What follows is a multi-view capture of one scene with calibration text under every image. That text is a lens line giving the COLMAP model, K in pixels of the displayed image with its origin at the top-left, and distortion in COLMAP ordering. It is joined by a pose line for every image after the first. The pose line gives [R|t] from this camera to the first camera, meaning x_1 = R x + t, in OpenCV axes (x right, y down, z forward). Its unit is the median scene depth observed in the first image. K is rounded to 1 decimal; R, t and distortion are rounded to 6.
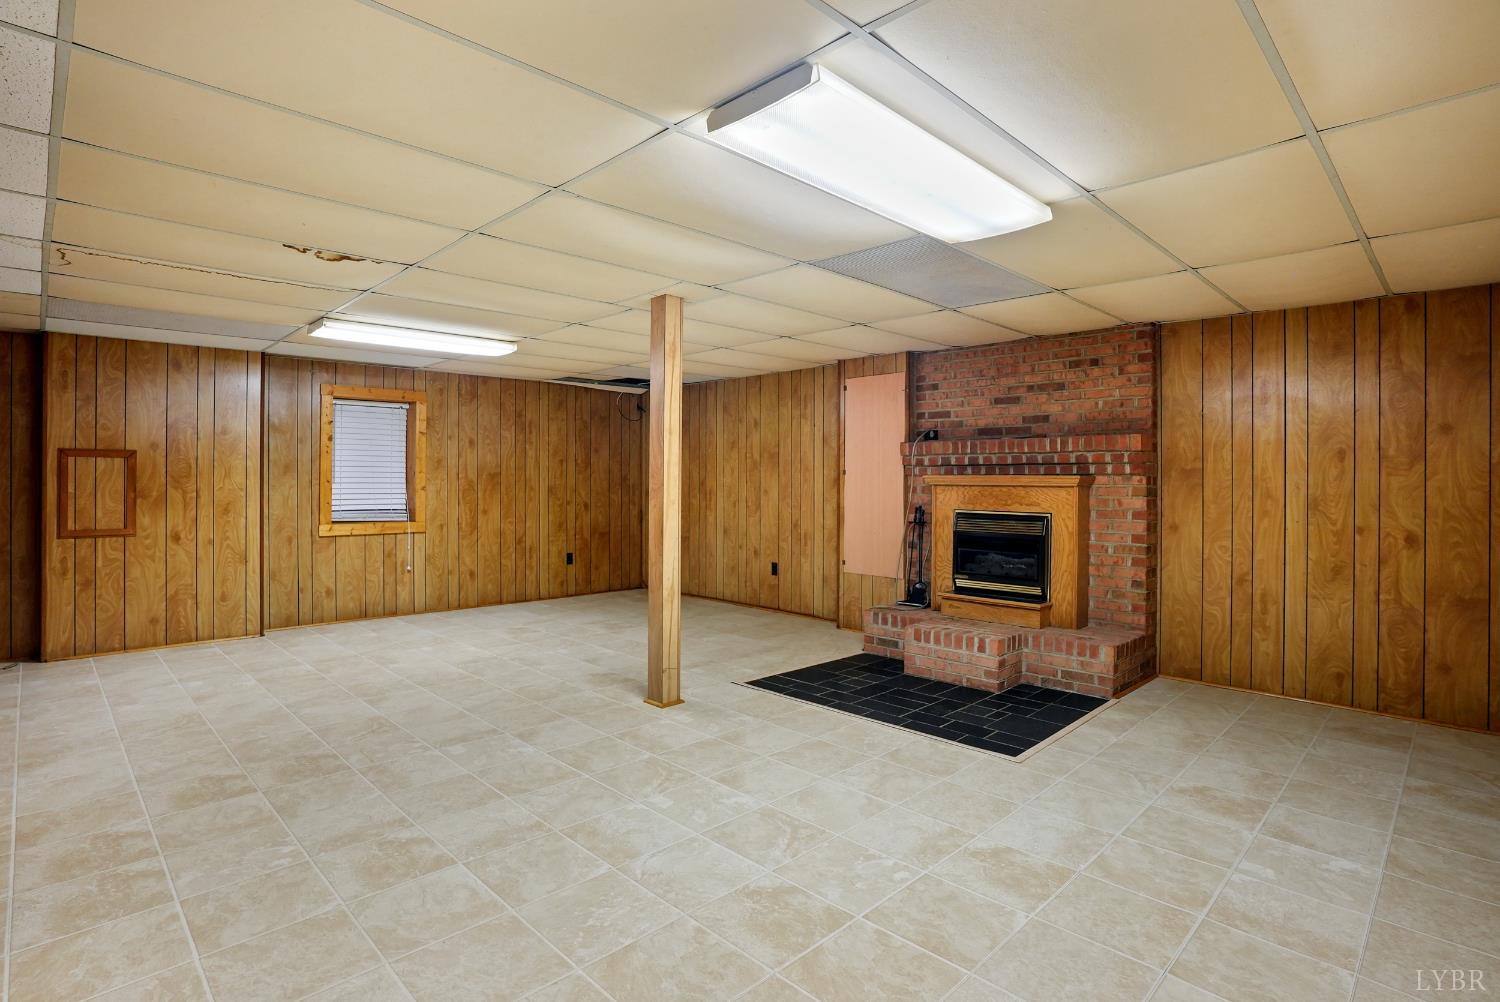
lens RADIAL K [[744.7, 0, 749.8], [0, 744.7, 474.8], [0, 0, 1]] dist [-0.076965, 0.034022]
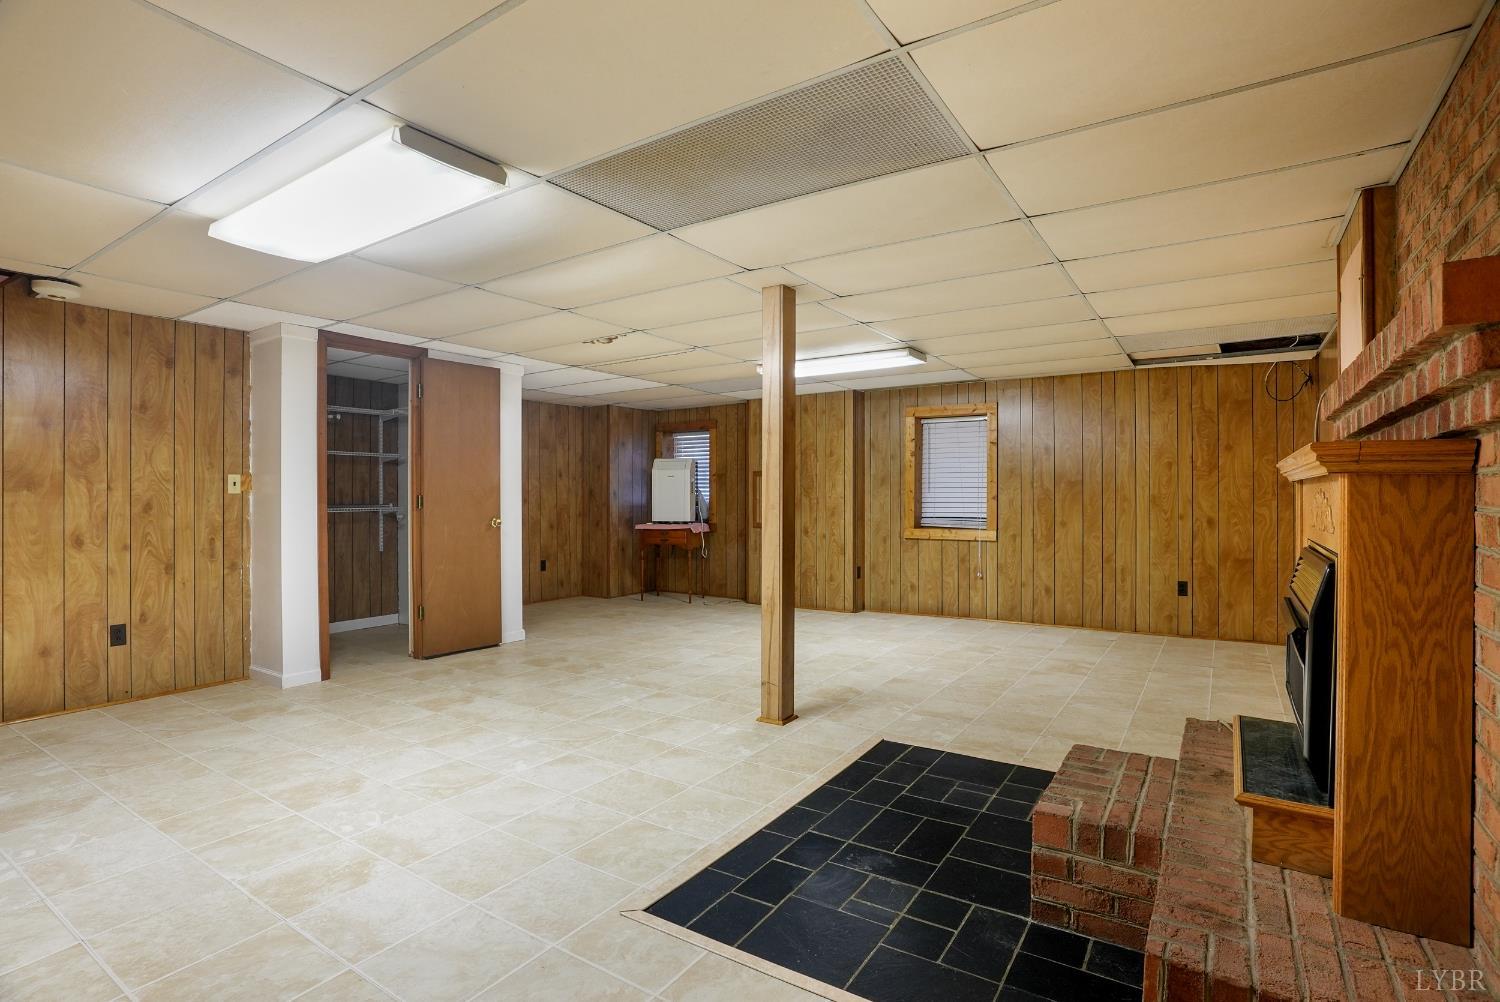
lens RADIAL K [[744.7, 0, 749.8], [0, 744.7, 474.8], [0, 0, 1]] dist [-0.076965, 0.034022]
pose [[0.211591, -0.030820, -0.976872, 0.922067], [0.008378, 0.999523, -0.029719, 0.027640], [0.977322, -0.001896, 0.211748, 0.878287]]
